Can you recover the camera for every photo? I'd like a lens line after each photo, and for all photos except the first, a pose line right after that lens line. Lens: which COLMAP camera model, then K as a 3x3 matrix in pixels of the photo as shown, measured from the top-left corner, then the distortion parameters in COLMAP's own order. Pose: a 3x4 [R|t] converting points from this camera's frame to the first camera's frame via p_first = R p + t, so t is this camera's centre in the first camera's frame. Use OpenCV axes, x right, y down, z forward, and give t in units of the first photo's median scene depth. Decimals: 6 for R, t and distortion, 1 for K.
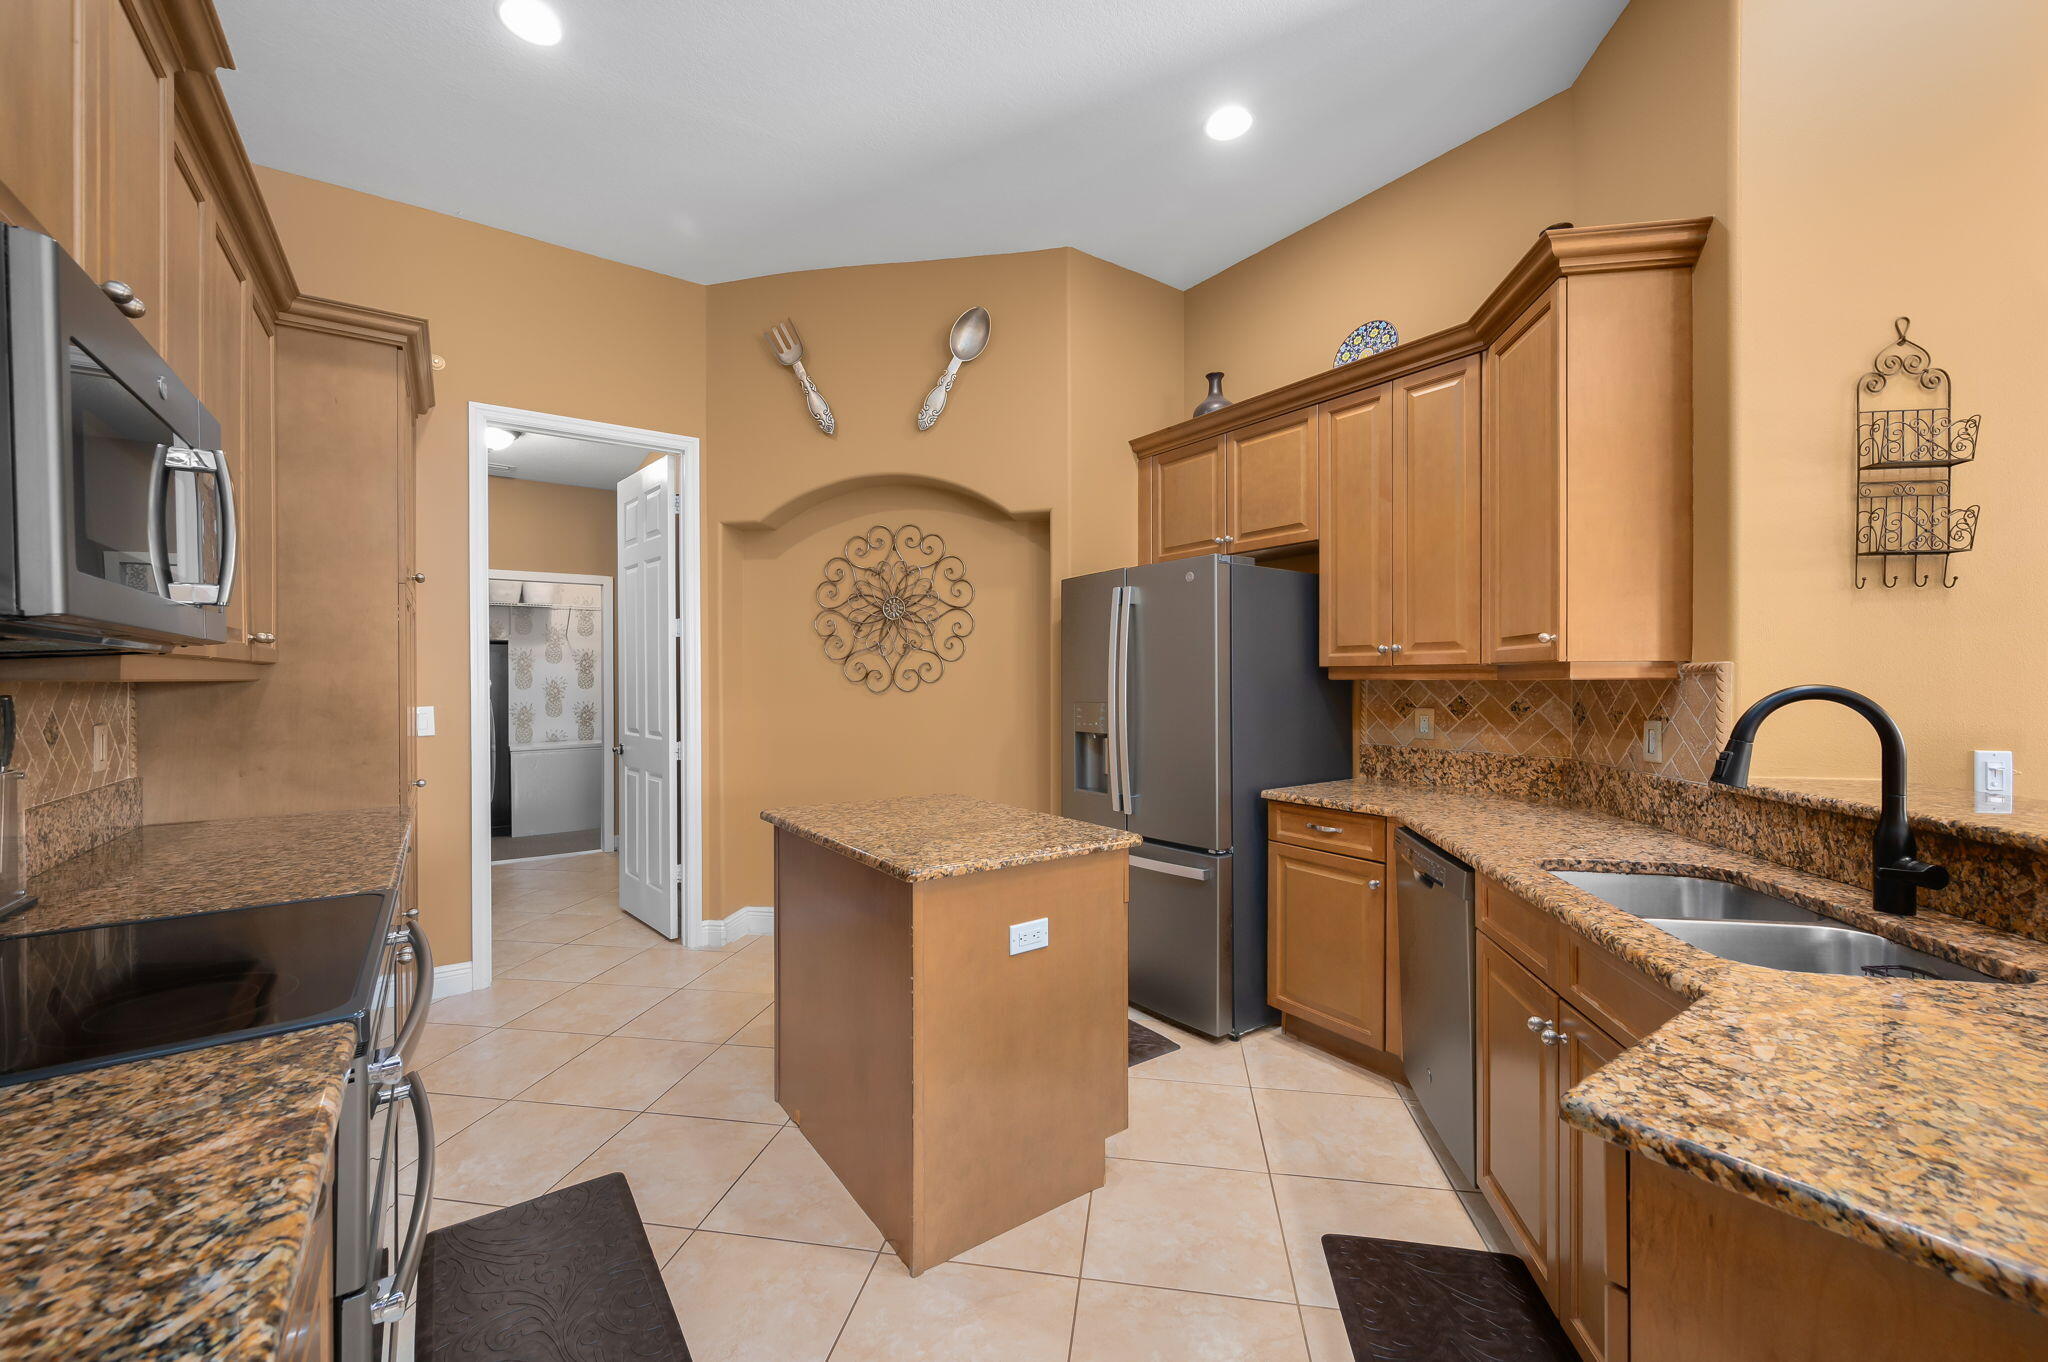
lens RADIAL K [[811.8, 0, 1024.0], [0, 811.8, 681.0], [0, 0, 1]] dist [-0.000547, 0.000072]
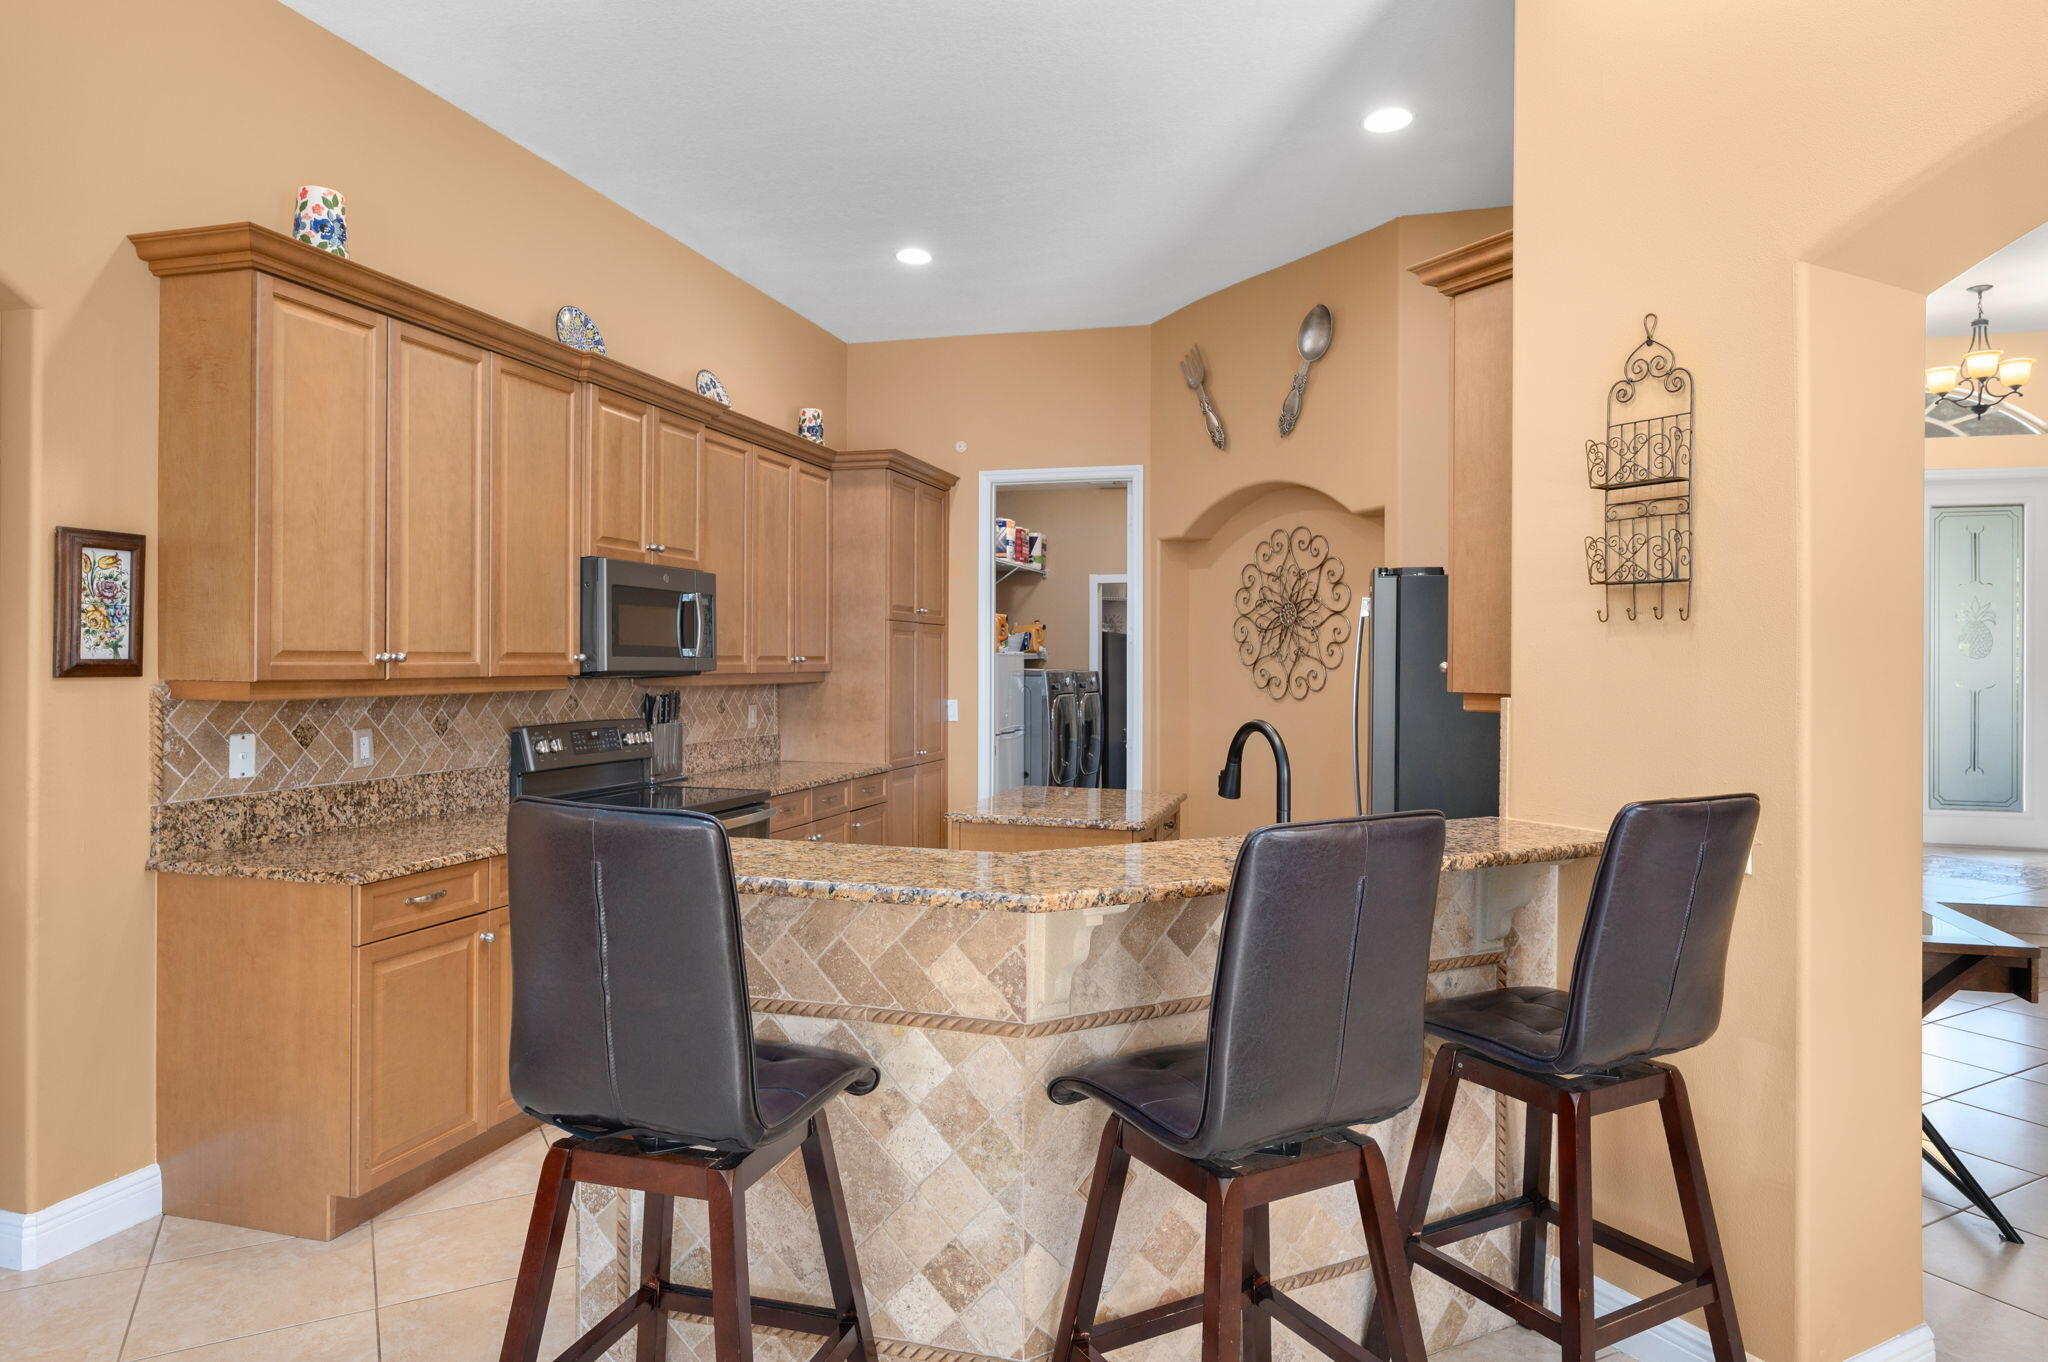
lens RADIAL K [[1237.0, 0, 1016.3], [0, 1237.0, 652.5], [0, 0, 1]] dist [-0.001085, -0.000240]
pose [[0.619583, 0.002080, -0.784928, 1.259778], [-0.011141, 0.999919, -0.006144, -0.047669], [0.784852, 0.012552, 0.619556, -0.271738]]
